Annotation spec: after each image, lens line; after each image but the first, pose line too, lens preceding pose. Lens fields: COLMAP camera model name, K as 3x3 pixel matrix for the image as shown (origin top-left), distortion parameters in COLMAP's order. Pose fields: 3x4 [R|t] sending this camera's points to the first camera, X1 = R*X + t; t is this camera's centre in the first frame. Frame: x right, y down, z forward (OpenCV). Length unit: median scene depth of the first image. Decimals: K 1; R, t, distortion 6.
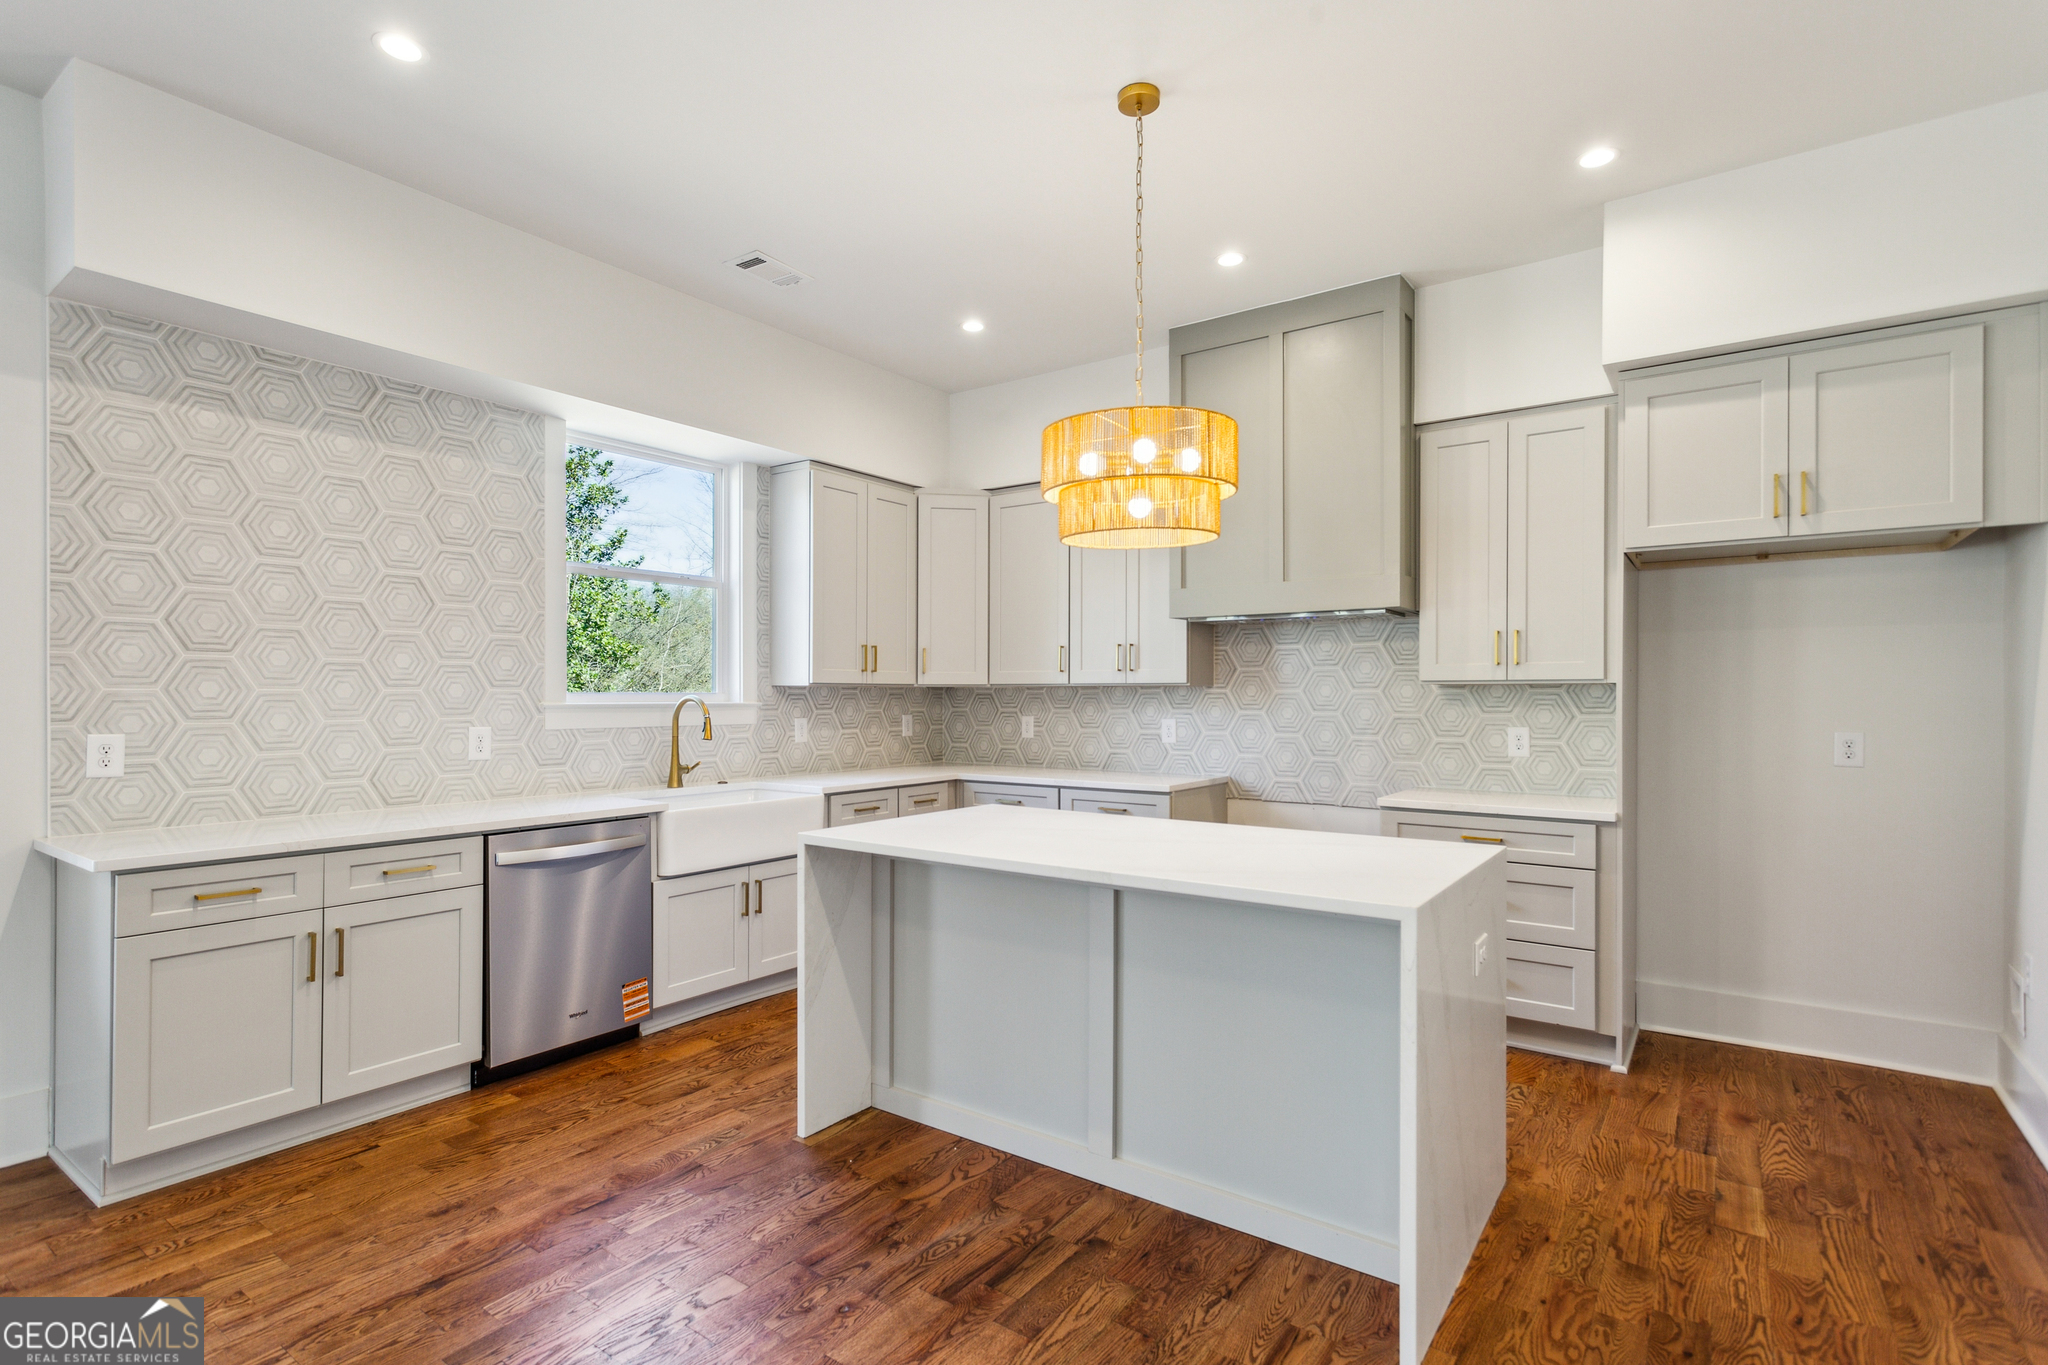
lens RADIAL K [[983.7, 0, 1021.6], [0, 983.7, 696.2], [0, 0, 1]] dist [-0.002140, 0.007913]
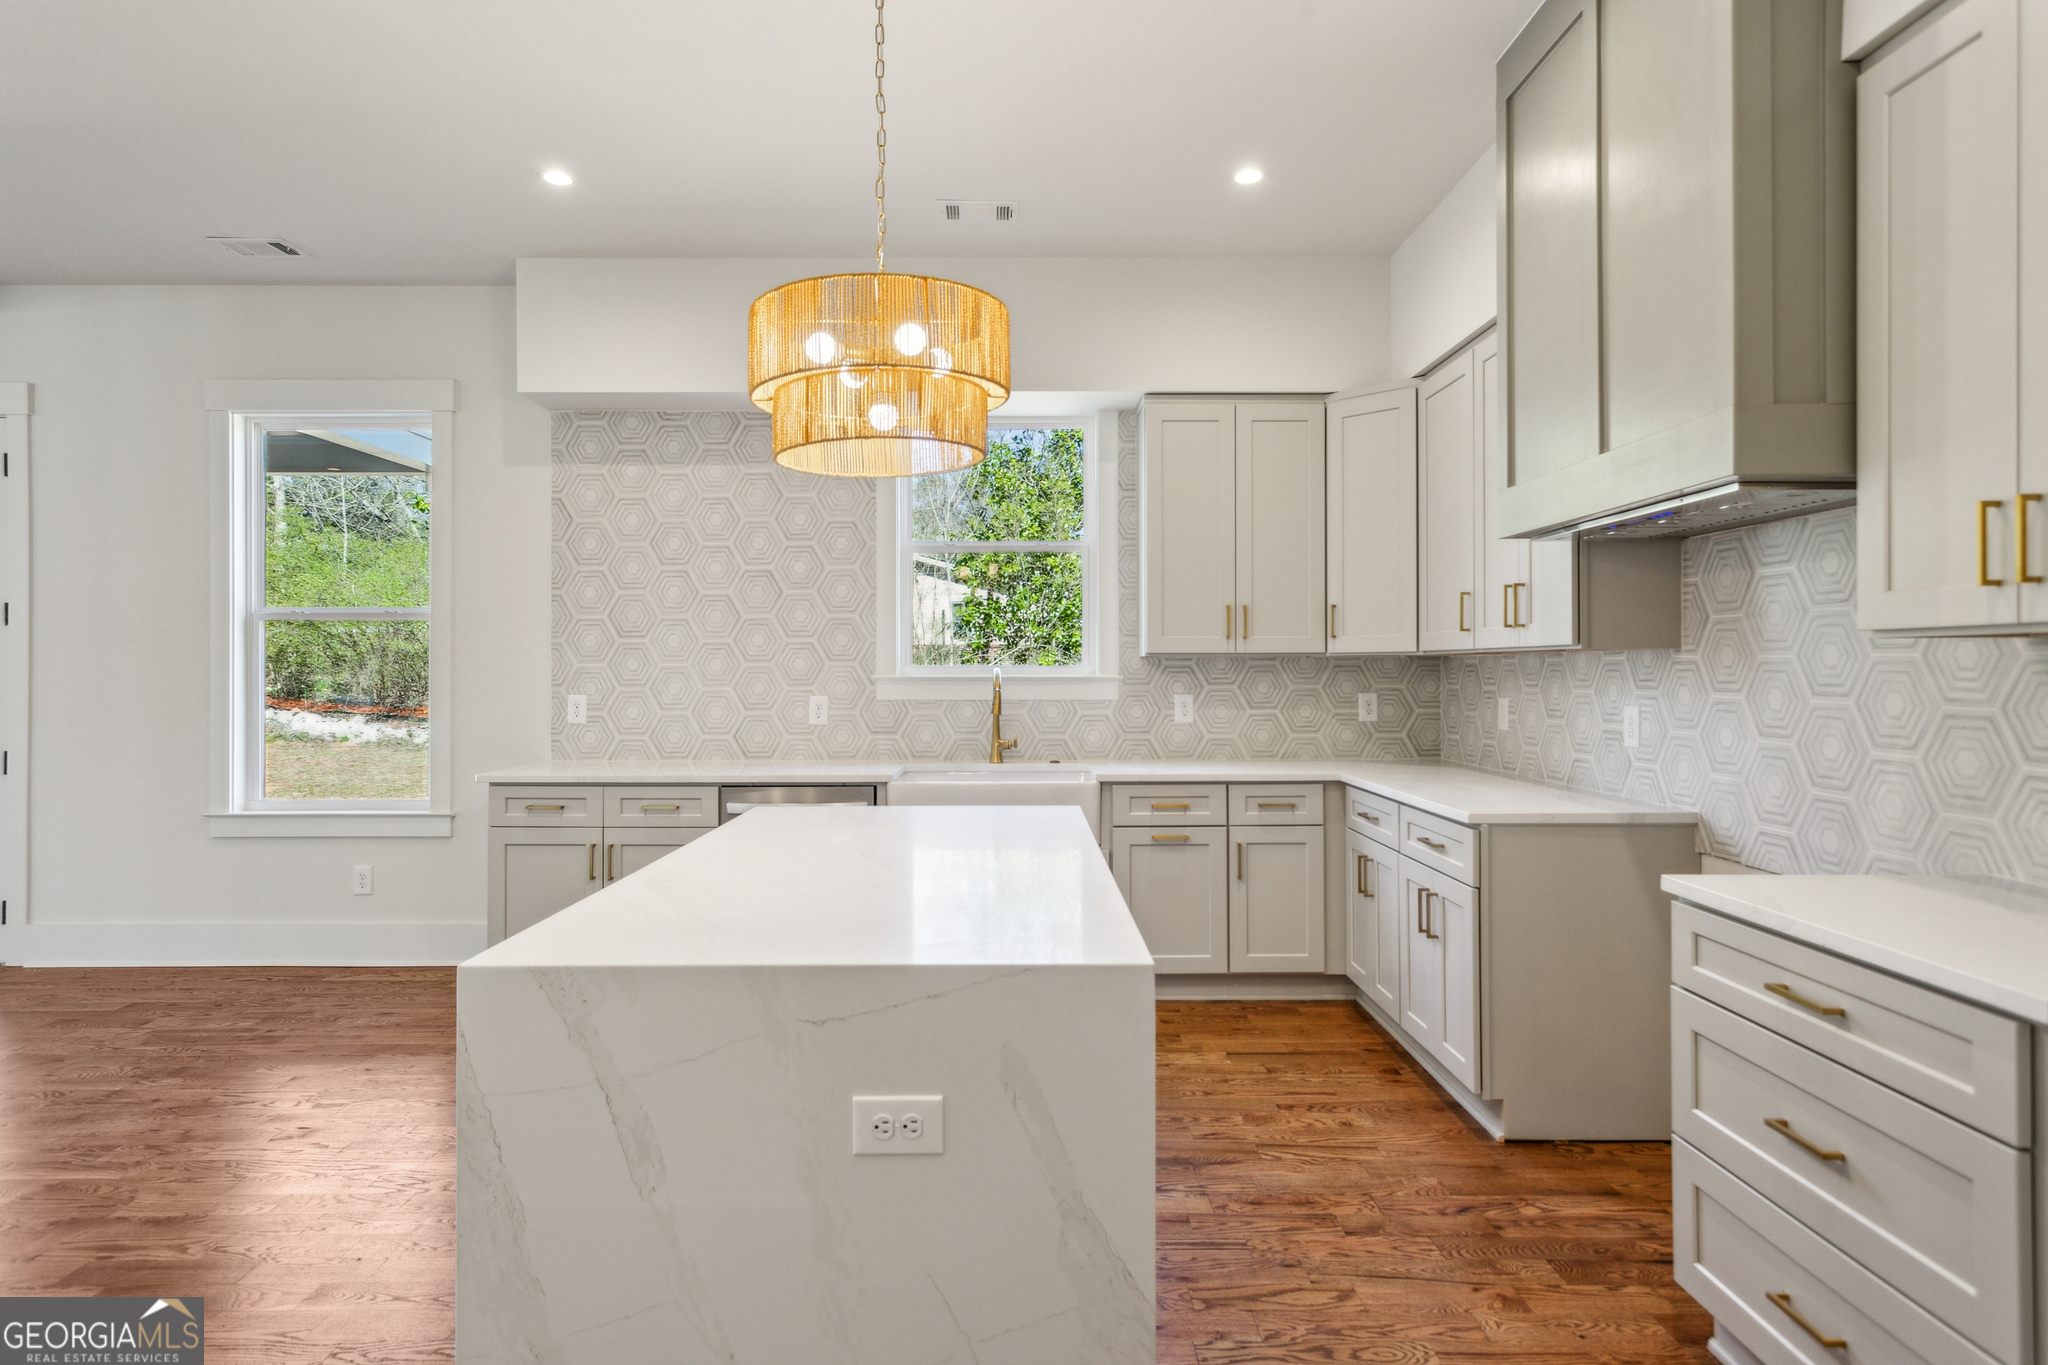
lens RADIAL K [[1114.1, 0, 1017.2], [0, 1114.1, 666.4], [0, 0, 1]] dist [-0.000679, 0.002023]
pose [[0.585524, -0.003940, -0.810646, 0.531510], [0.001161, 0.999991, -0.004022, 0.001864], [0.810654, 0.001414, 0.585523, 0.355588]]
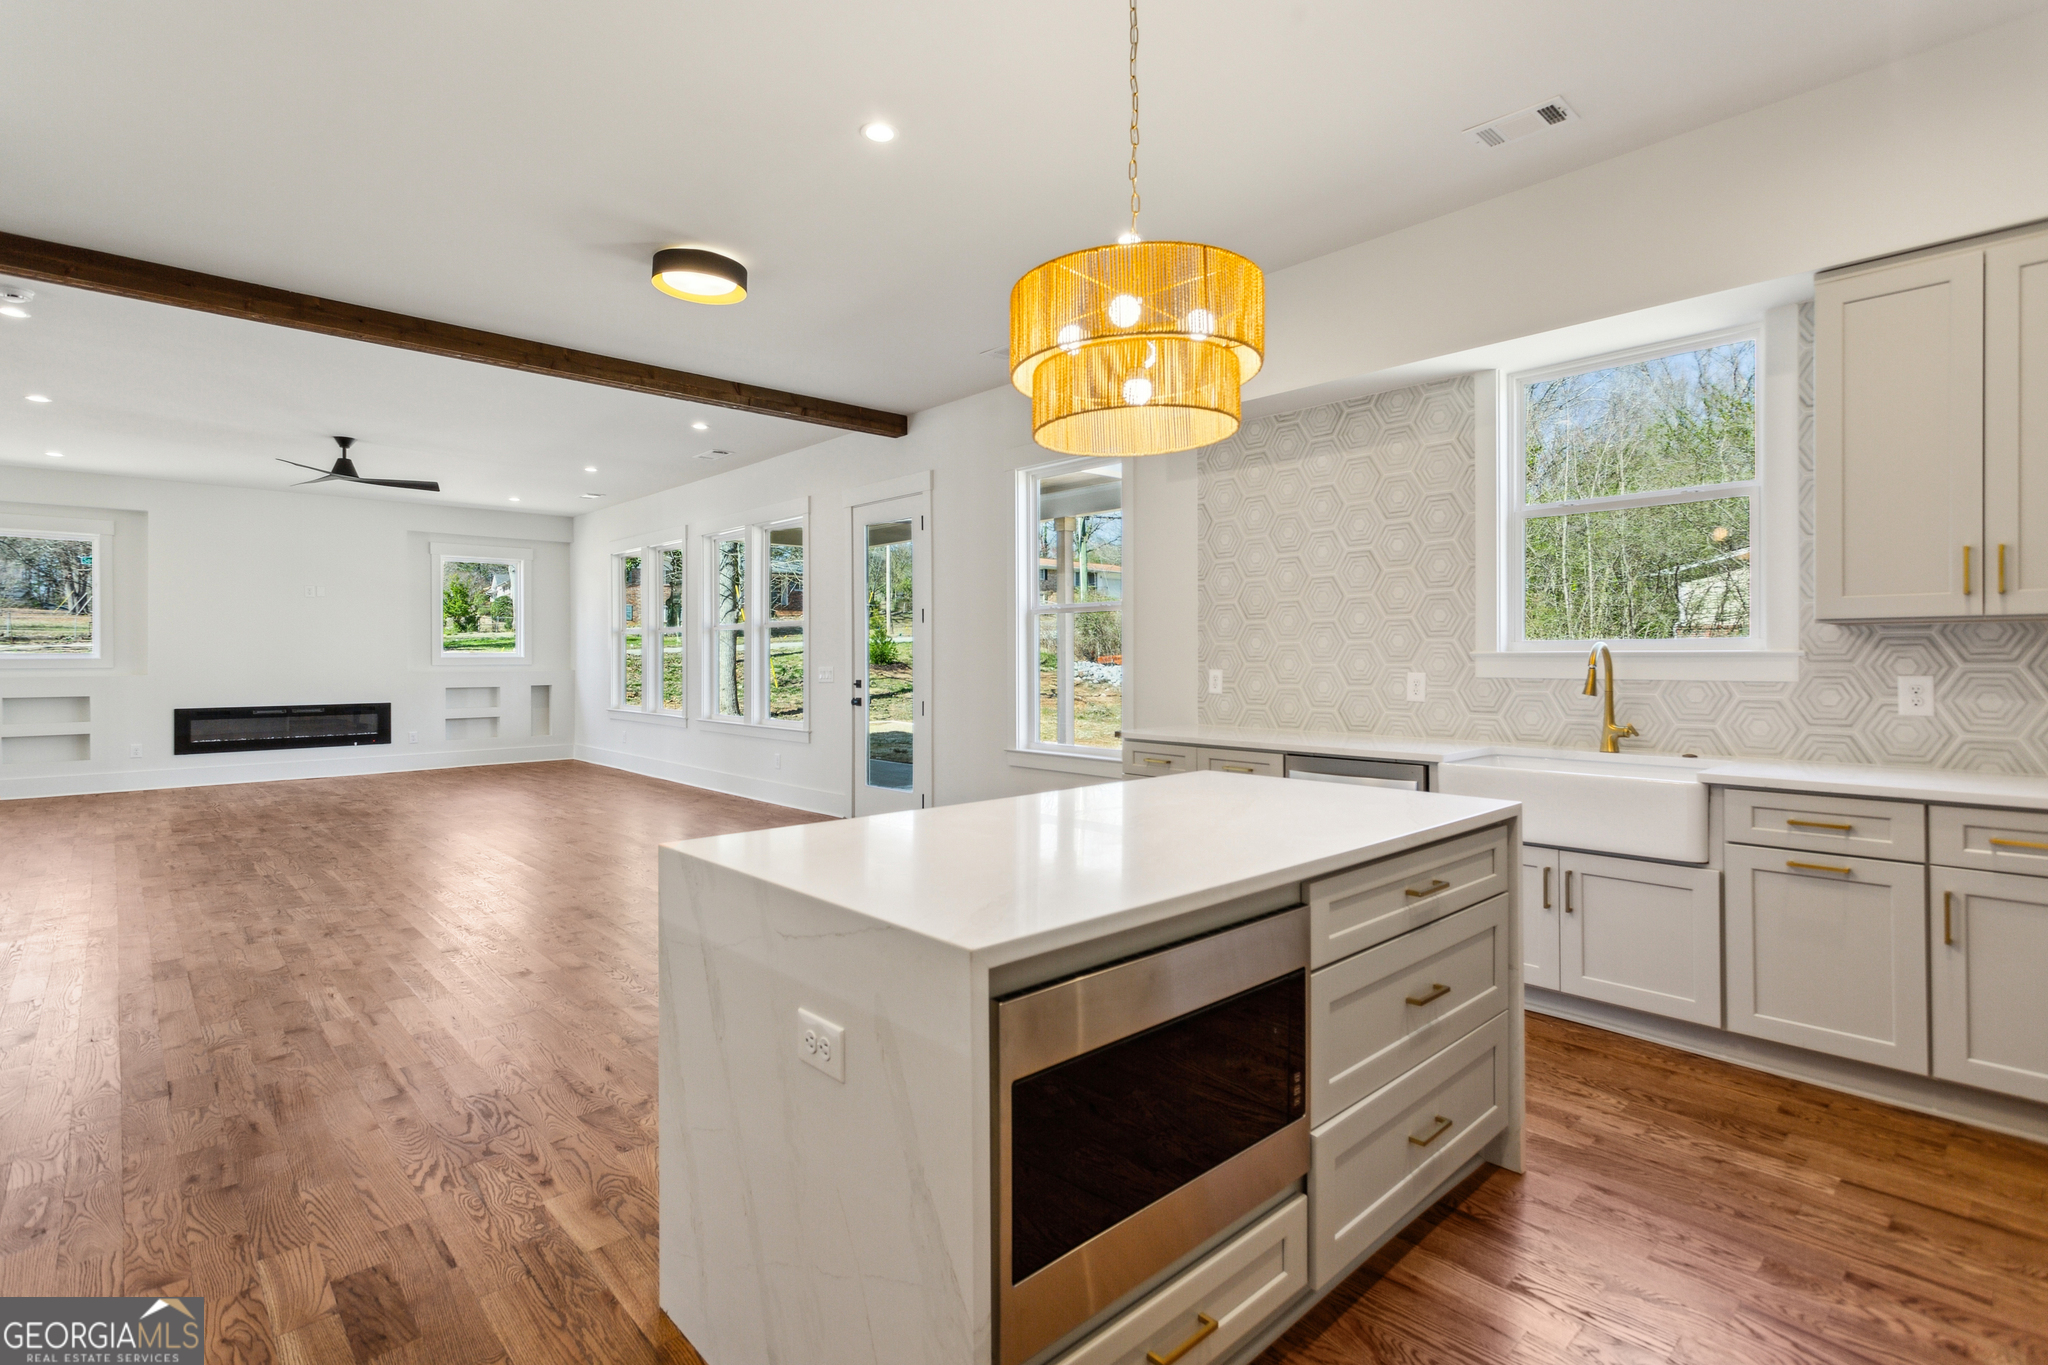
lens RADIAL K [[979.2, 0, 1019.9], [0, 979.2, 657.1], [0, 0, 1]] dist [0.006079, 0.001288]
pose [[-0.199896, 0.001072, -0.979817, 0.544917], [0.003338, 0.999994, 0.000413, 0.009387], [0.979812, -0.003188, -0.199898, 0.647056]]
